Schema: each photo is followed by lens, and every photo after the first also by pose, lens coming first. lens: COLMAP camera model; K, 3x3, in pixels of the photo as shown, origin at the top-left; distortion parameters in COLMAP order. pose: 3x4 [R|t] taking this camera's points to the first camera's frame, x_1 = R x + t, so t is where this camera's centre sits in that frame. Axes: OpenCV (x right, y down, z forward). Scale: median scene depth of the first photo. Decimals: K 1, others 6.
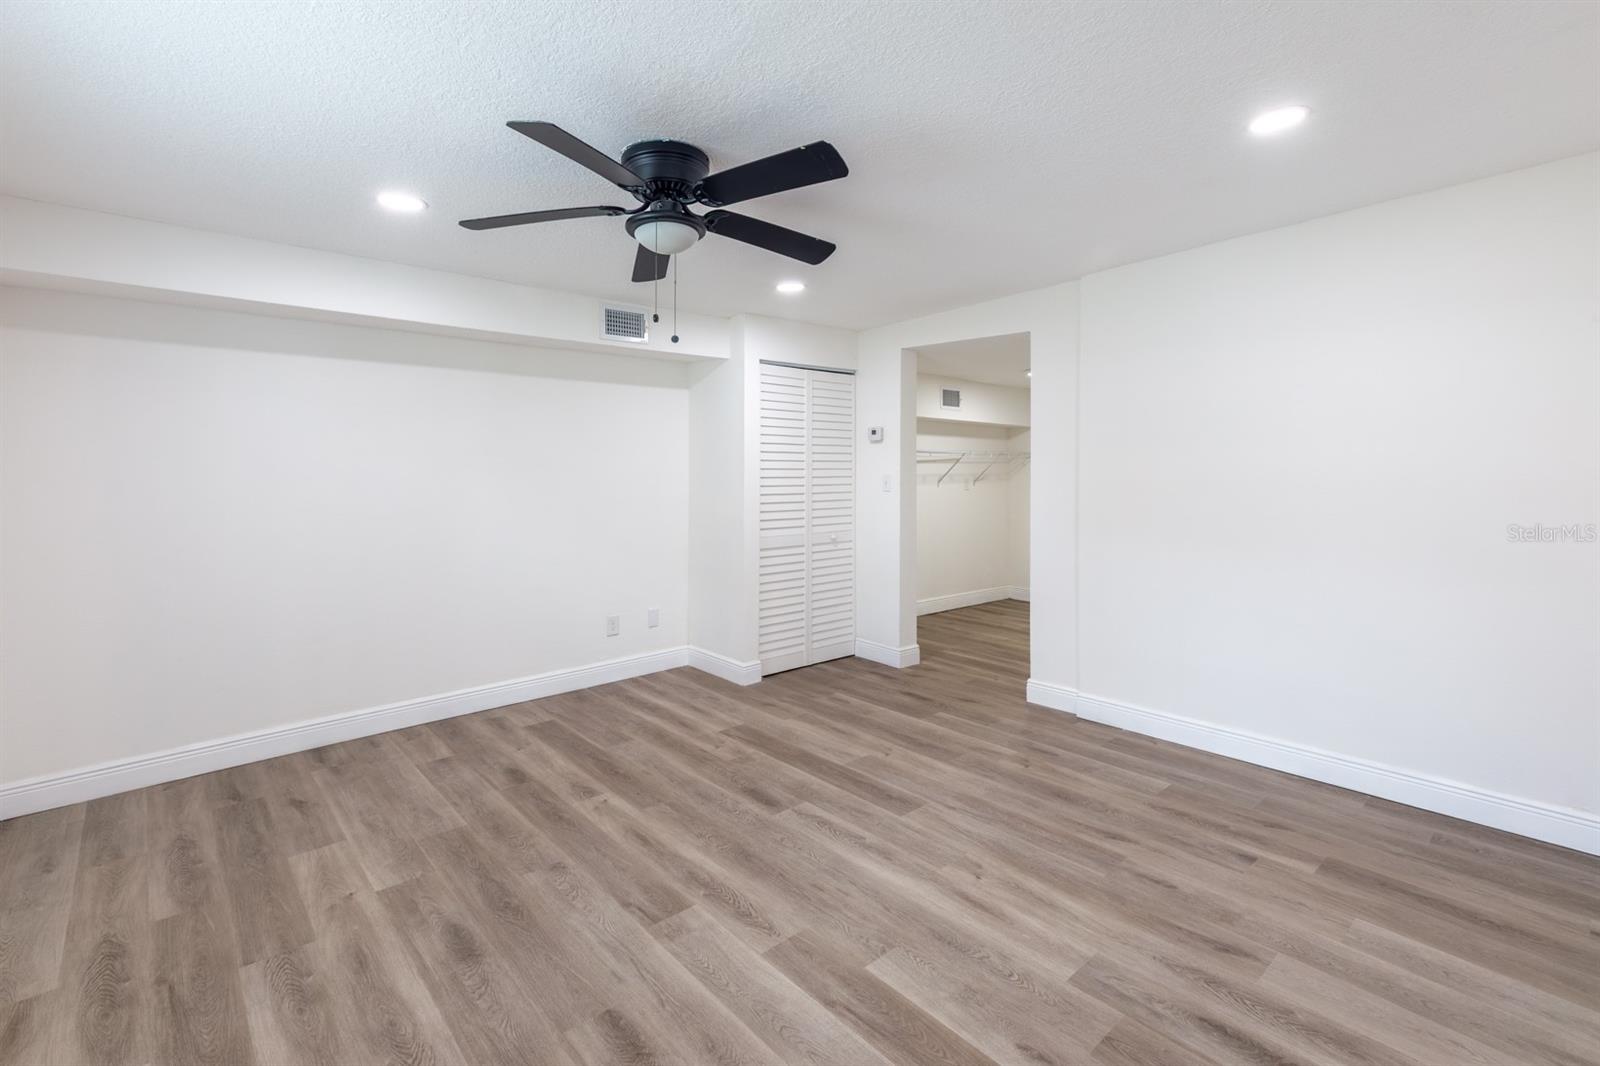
lens RADIAL K [[737.1, 0, 825.0], [0, 737.1, 461.2], [0, 0, 1]] dist [-0.002416, -0.000194]
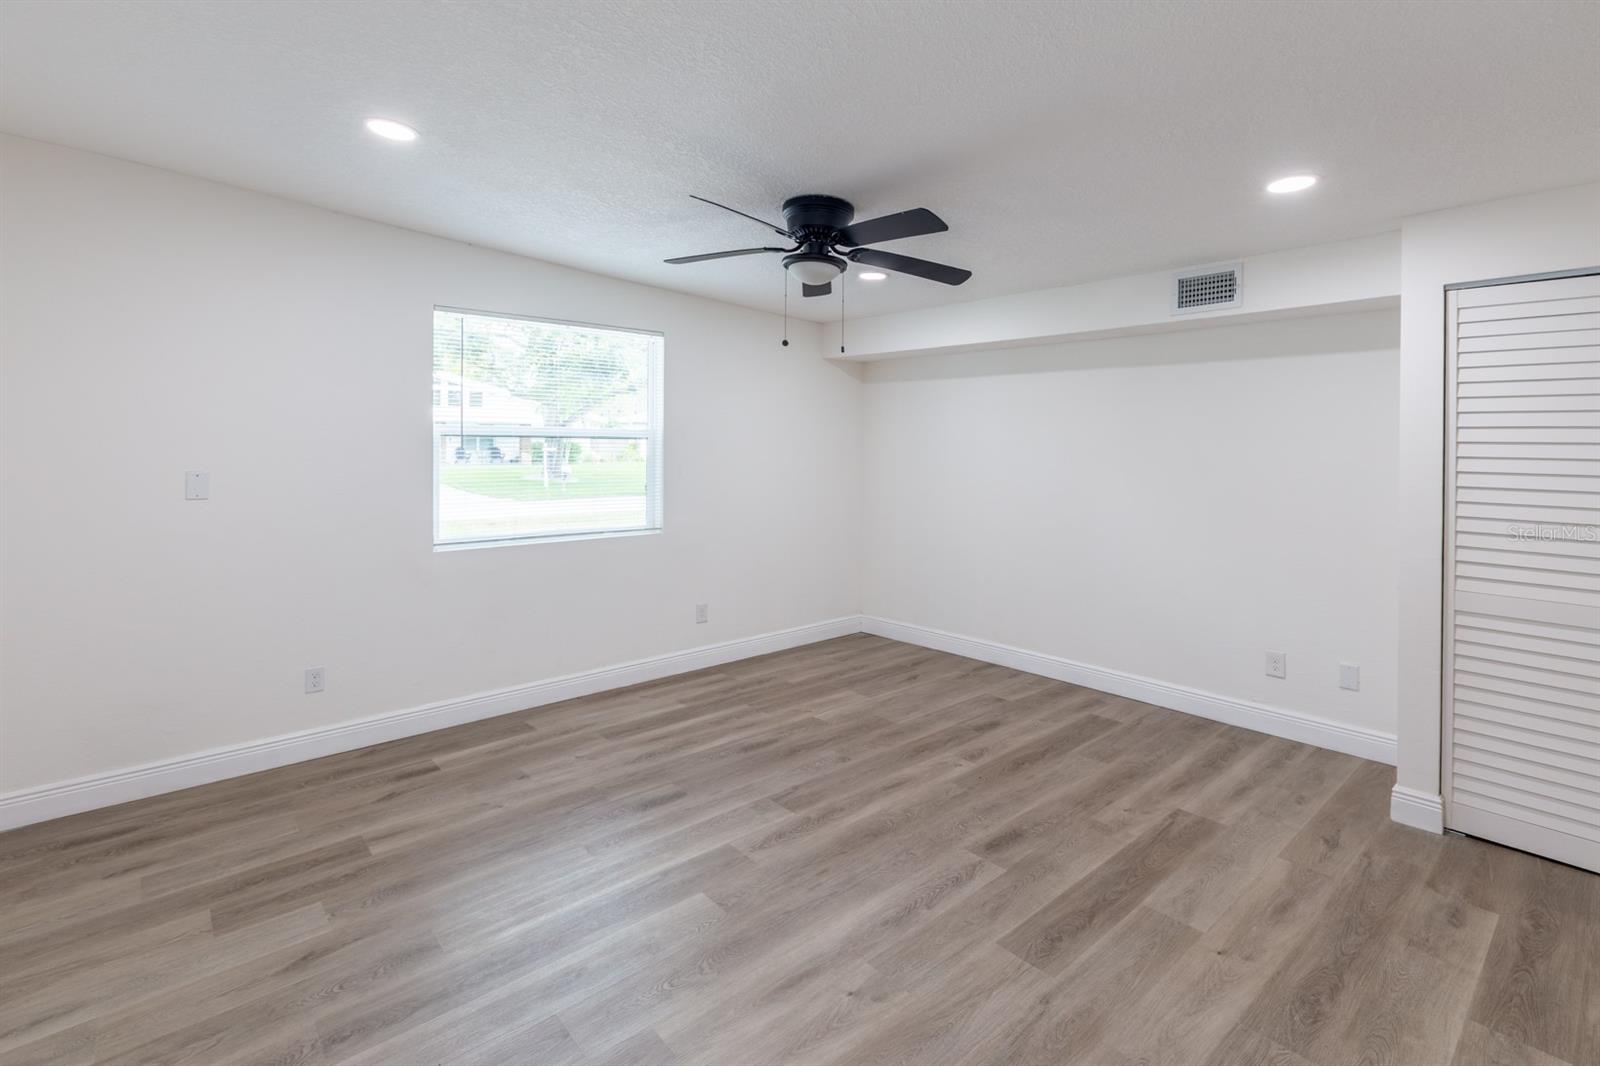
lens RADIAL K [[753.2, 0, 796.6], [0, 753.2, 438.3], [0, 0, 1]] dist [-0.001018, -0.000363]
pose [[-0.033390, -0.012157, -0.999368, 0.809370], [-0.008752, 0.999891, -0.011871, -0.006059], [0.999404, 0.008350, -0.033493, 0.775557]]
